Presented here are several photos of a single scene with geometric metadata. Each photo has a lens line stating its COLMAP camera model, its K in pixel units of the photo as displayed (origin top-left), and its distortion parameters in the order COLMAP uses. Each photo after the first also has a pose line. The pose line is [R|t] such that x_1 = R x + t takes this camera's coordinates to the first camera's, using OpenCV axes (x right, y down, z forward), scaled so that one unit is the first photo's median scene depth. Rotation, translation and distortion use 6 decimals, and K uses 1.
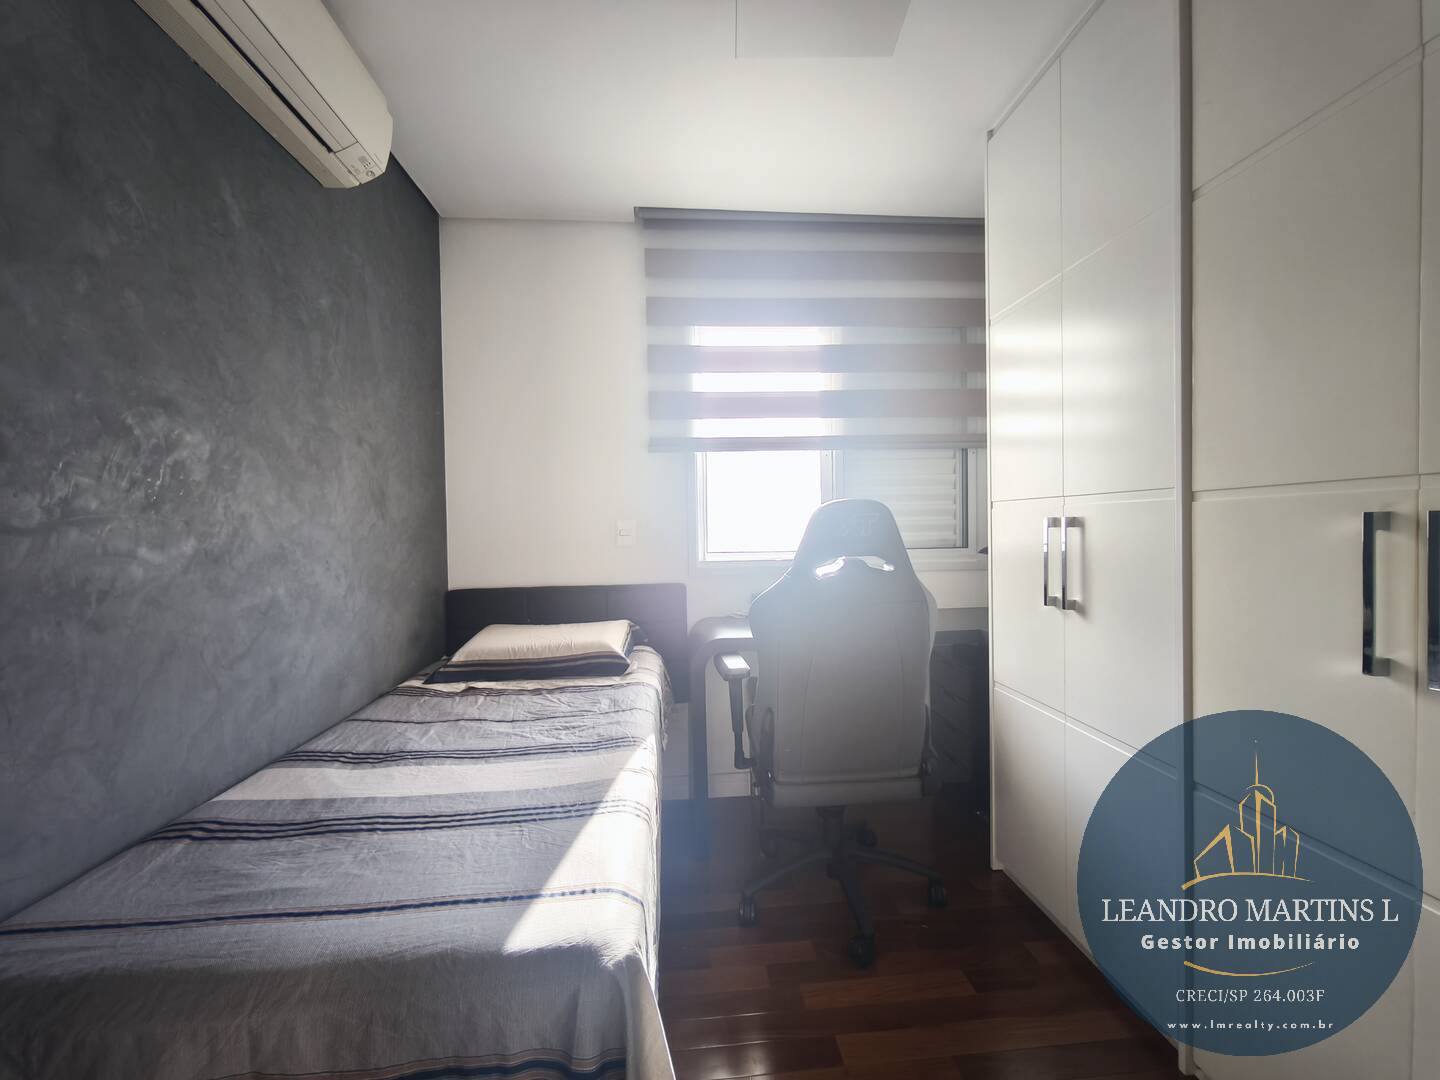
lens RADIAL K [[599.8, 0, 717.1], [0, 599.8, 546.8], [0, 0, 1]] dist [-0.002028, 0.000139]
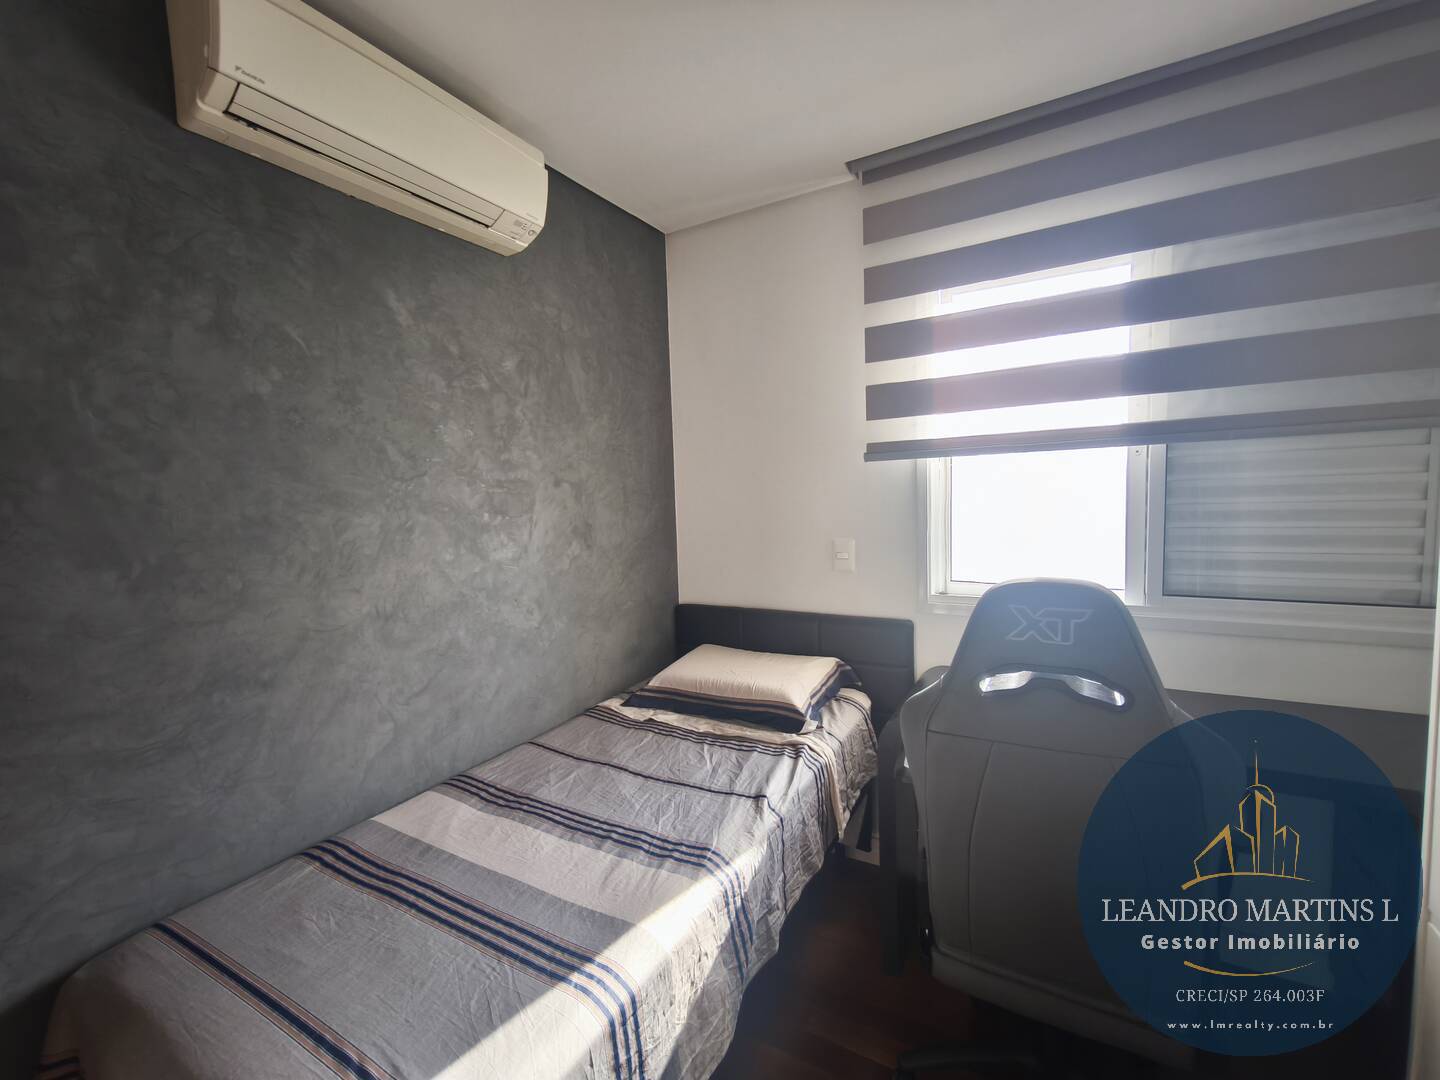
lens RADIAL K [[599.8, 0, 717.1], [0, 599.8, 546.8], [0, 0, 1]] dist [-0.002028, 0.000139]
pose [[0.826500, 0.036849, -0.561729, 0.312343], [0.003341, 0.997517, 0.070352, -0.164995], [0.562927, -0.060022, 0.824324, 0.316579]]
